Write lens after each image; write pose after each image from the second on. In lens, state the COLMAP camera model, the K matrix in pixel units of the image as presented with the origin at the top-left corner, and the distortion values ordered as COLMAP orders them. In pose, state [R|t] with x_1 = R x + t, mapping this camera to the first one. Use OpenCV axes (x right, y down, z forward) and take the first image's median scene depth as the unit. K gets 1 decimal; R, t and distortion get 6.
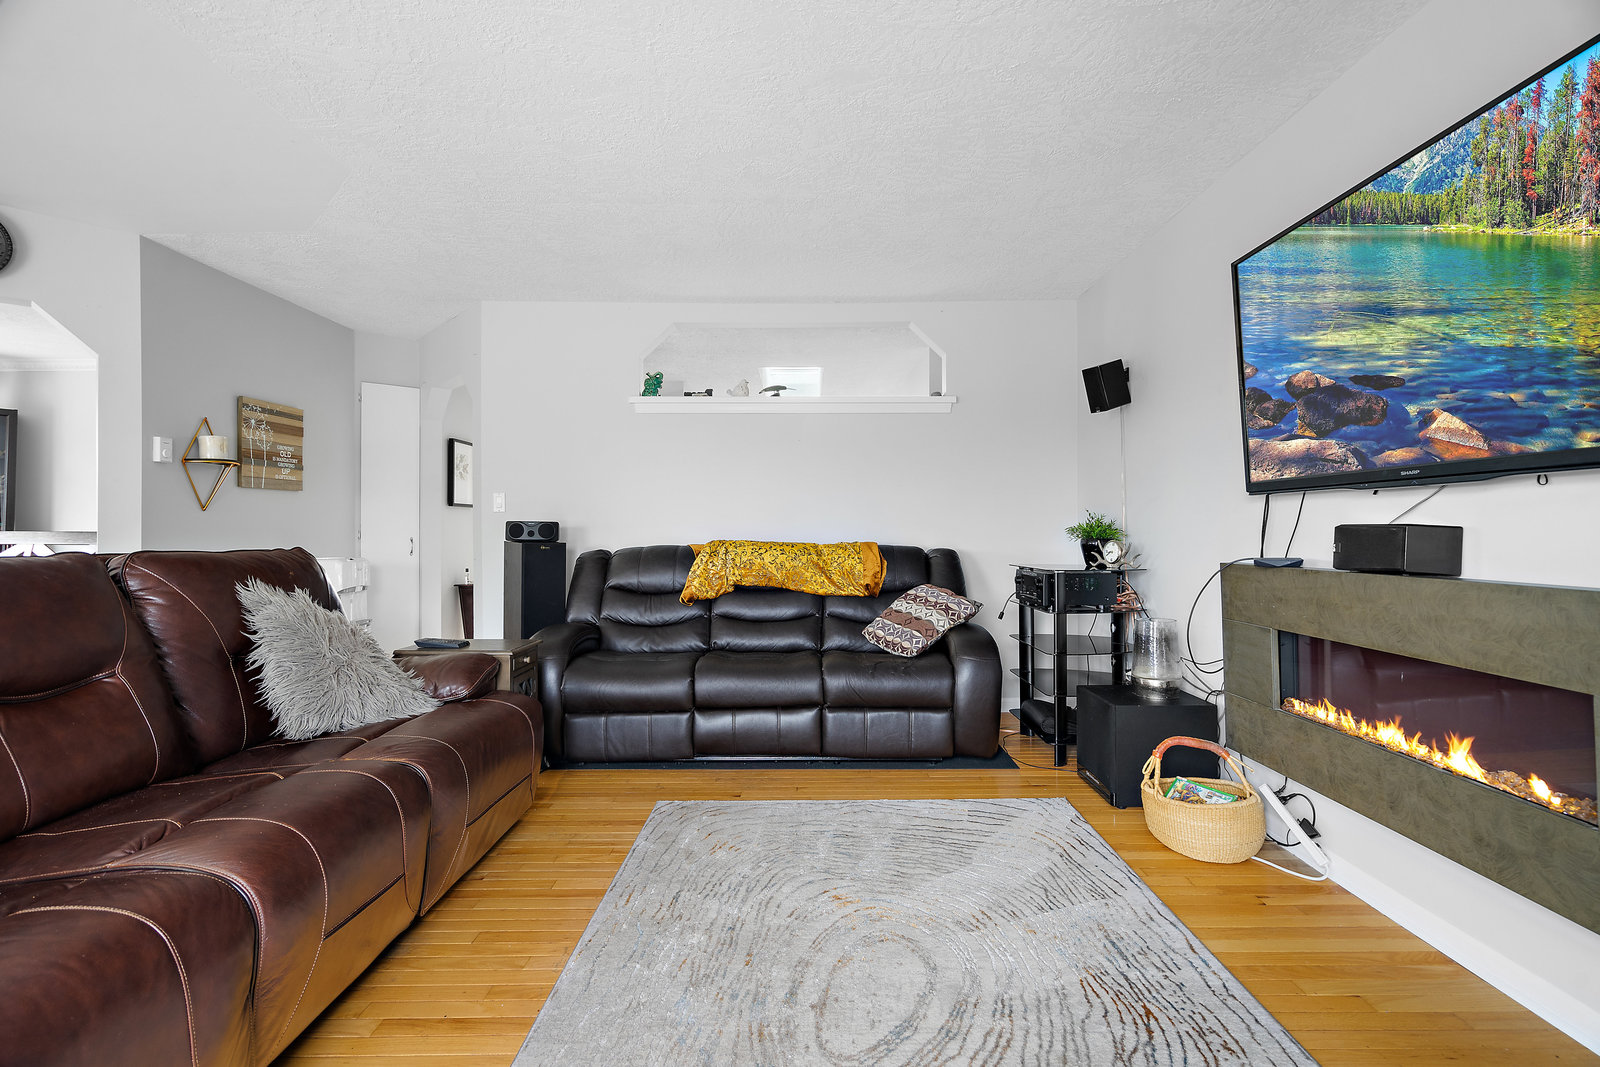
lens RADIAL K [[731.4, 0, 802.5], [0, 731.4, 530.2], [0, 0, 1]] dist [-0.005310, 0.001766]
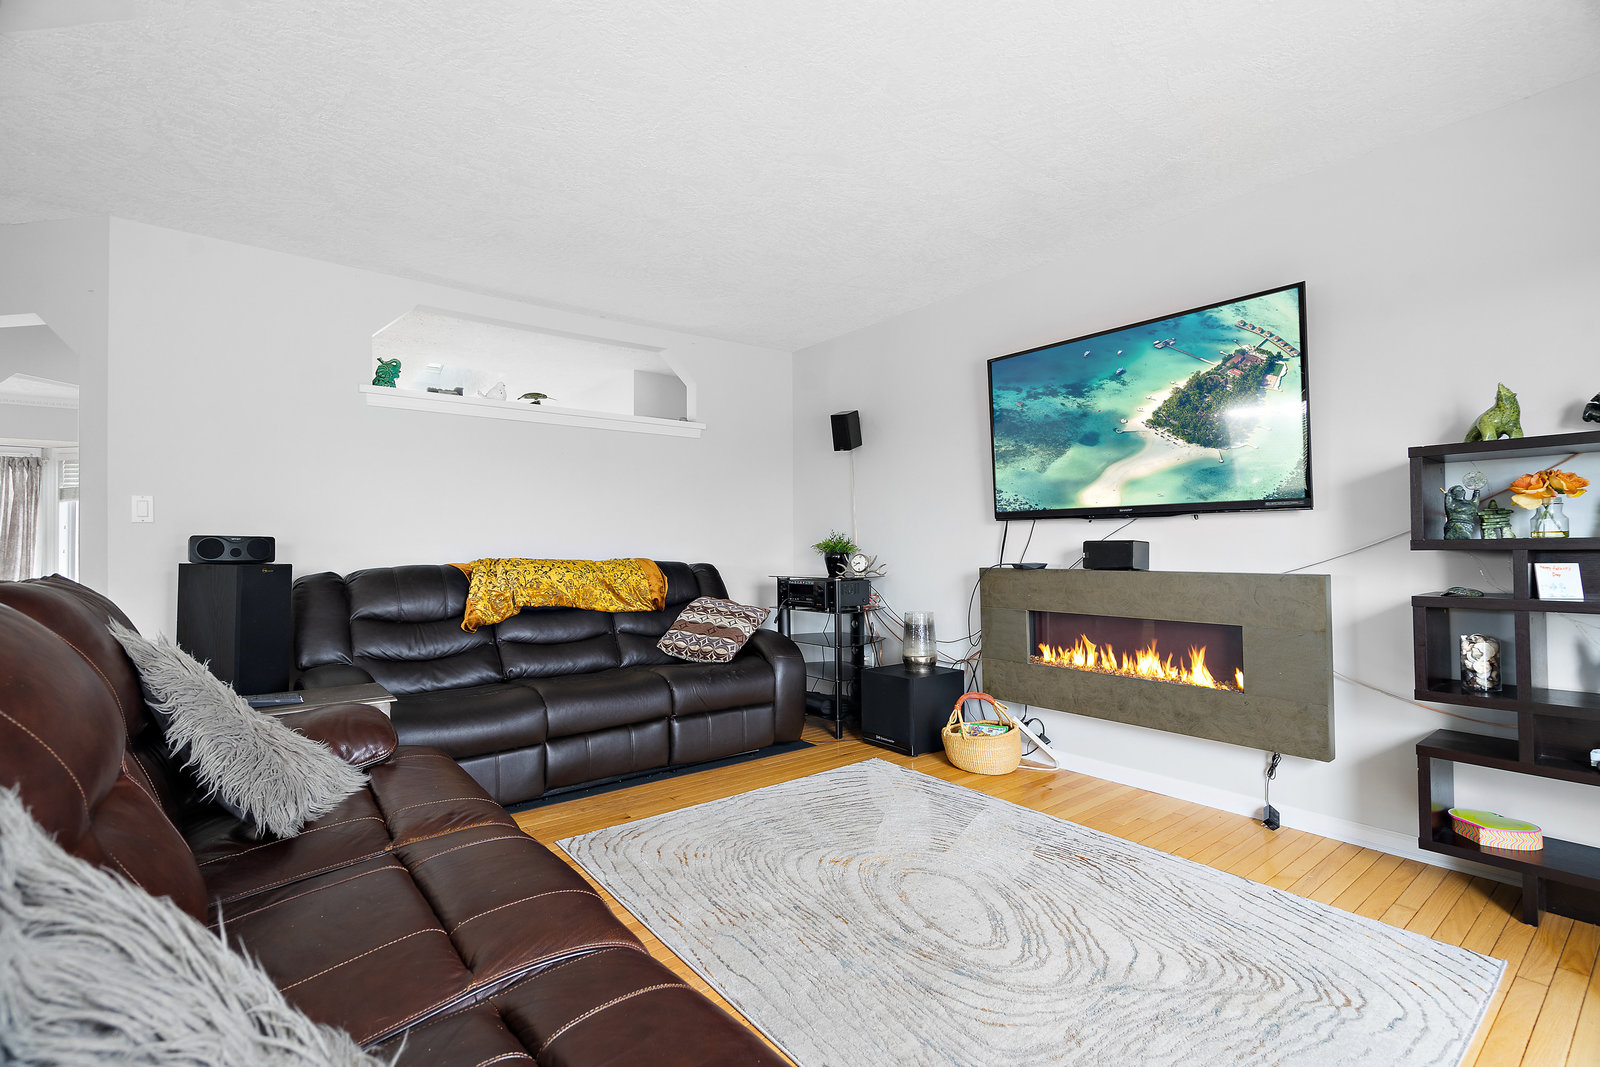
lens RADIAL K [[731.4, 0, 801.0], [0, 731.4, 540.6], [0, 0, 1]] dist [-0.005310, 0.001766]
pose [[0.784225, 0.002322, 0.620472, -0.522692], [0.004930, 0.999938, -0.009973, 0.003686], [-0.620457, 0.010880, 0.784165, 0.086034]]
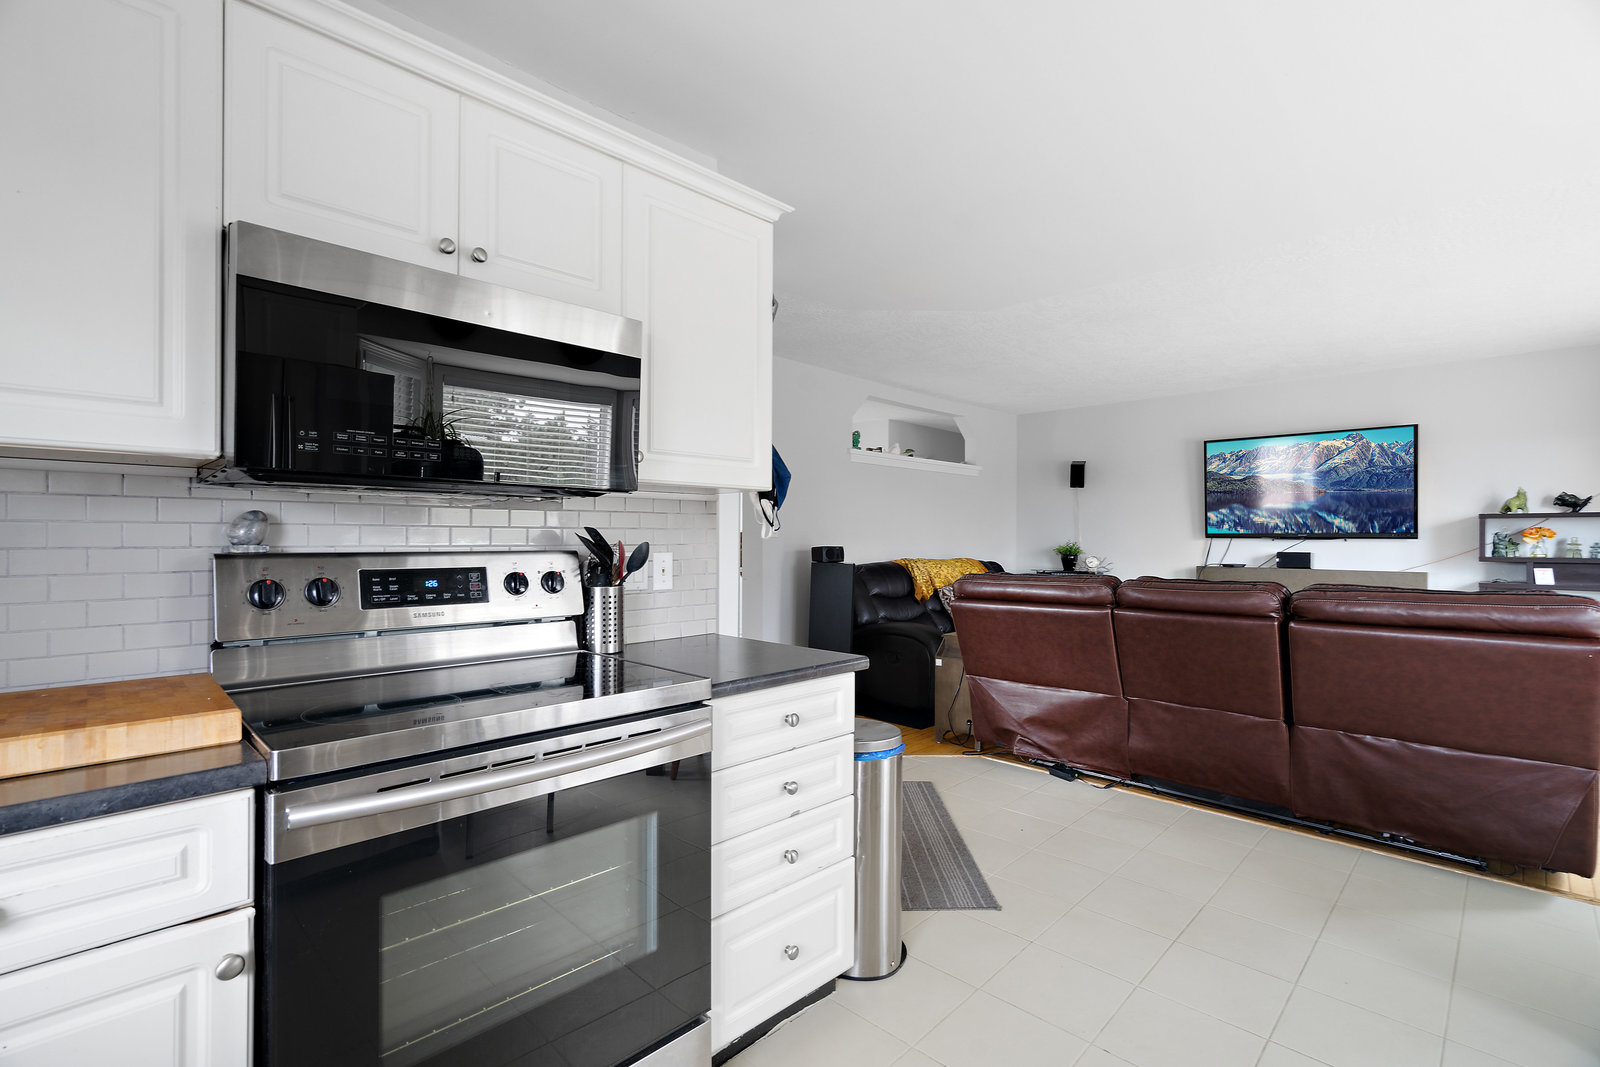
lens RADIAL K [[731.4, 0, 805.2], [0, 731.4, 539.5], [0, 0, 1]] dist [-0.005310, 0.001766]
pose [[0.696327, 0.003131, 0.717718, -1.787049], [-0.005740, 0.999983, 0.001207, -0.033734], [-0.717702, -0.004960, 0.696333, 0.233505]]
